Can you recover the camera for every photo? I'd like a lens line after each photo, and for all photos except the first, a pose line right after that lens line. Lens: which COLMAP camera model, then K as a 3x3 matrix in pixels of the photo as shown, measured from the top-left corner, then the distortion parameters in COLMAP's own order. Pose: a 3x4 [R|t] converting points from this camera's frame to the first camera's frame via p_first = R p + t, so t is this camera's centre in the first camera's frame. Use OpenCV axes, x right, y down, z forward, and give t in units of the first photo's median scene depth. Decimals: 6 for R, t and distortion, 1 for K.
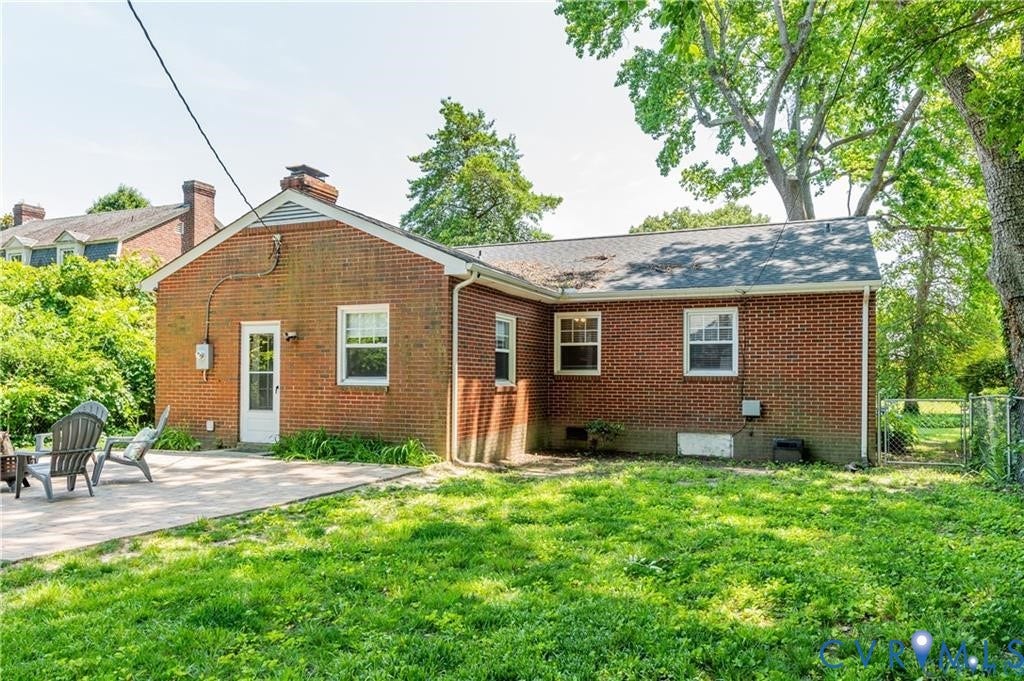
lens RADIAL K [[700.8, 0, 504.1], [0, 700.8, 376.3], [0, 0, 1]] dist [0.004142, -0.001668]
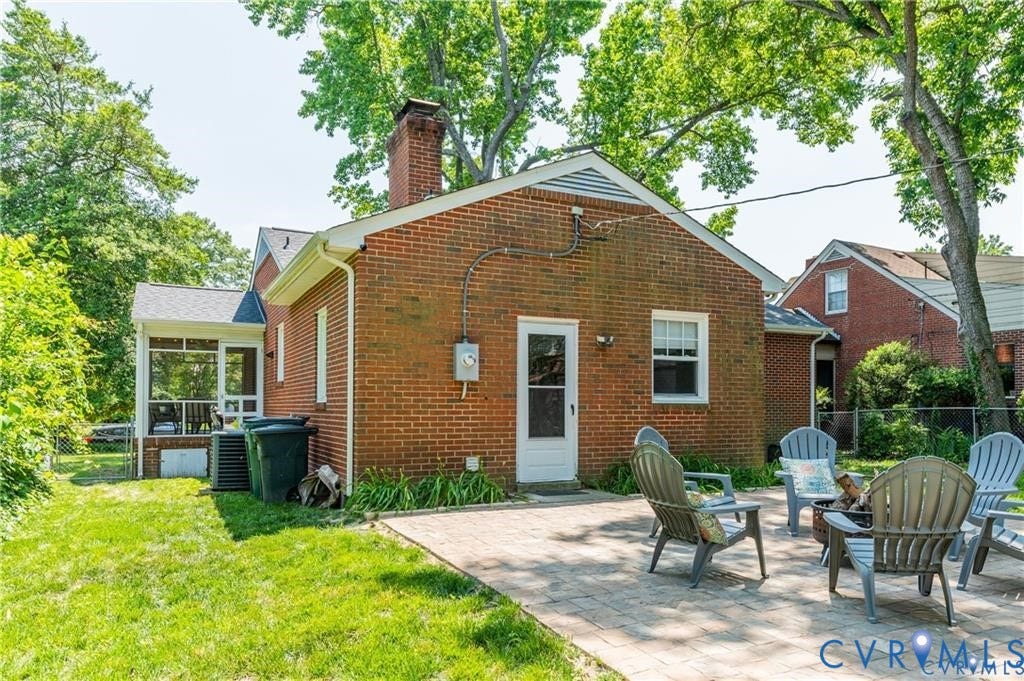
lens RADIAL K [[719.6, 0, 513.7], [0, 719.6, 404.9], [0, 0, 1]] dist [0.000902, -0.000427]
pose [[0.652669, -0.002394, 0.757639, -0.966405], [-0.000511, 0.999993, 0.003600, 0.011142], [-0.757643, -0.002737, 0.652664, 0.539607]]
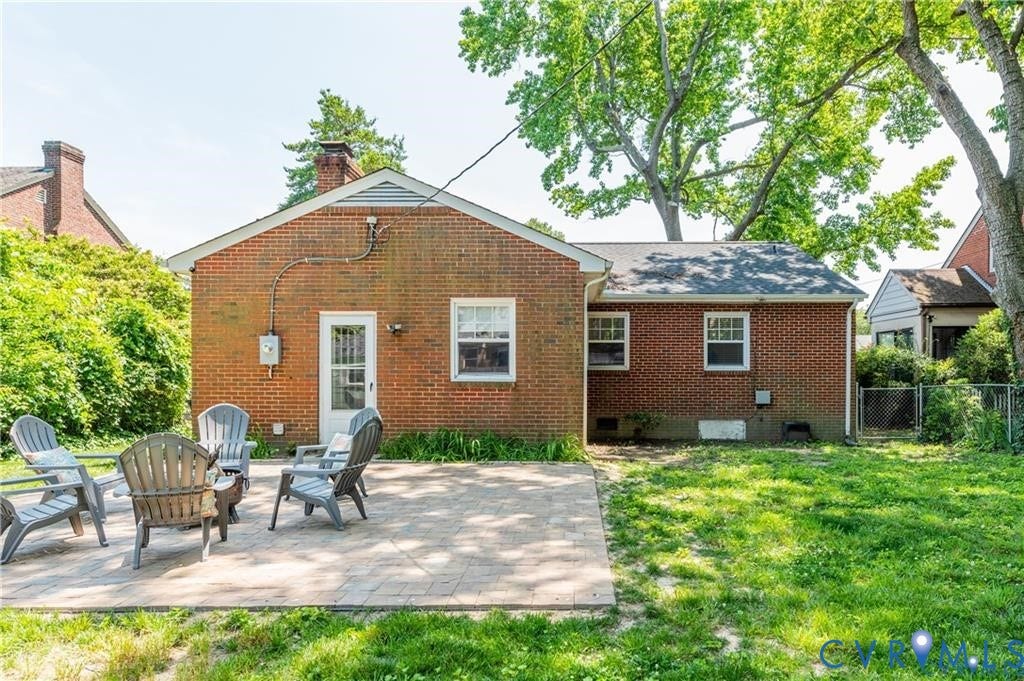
lens RADIAL K [[639.5, 0, 527.5], [0, 639.5, 380.5], [0, 0, 1]] dist [0.000357, -0.000617]
pose [[0.929209, -0.008572, 0.369456, -0.445240], [0.002768, 0.999864, 0.016237, -0.002337], [-0.369545, -0.014065, 0.929106, 0.149672]]
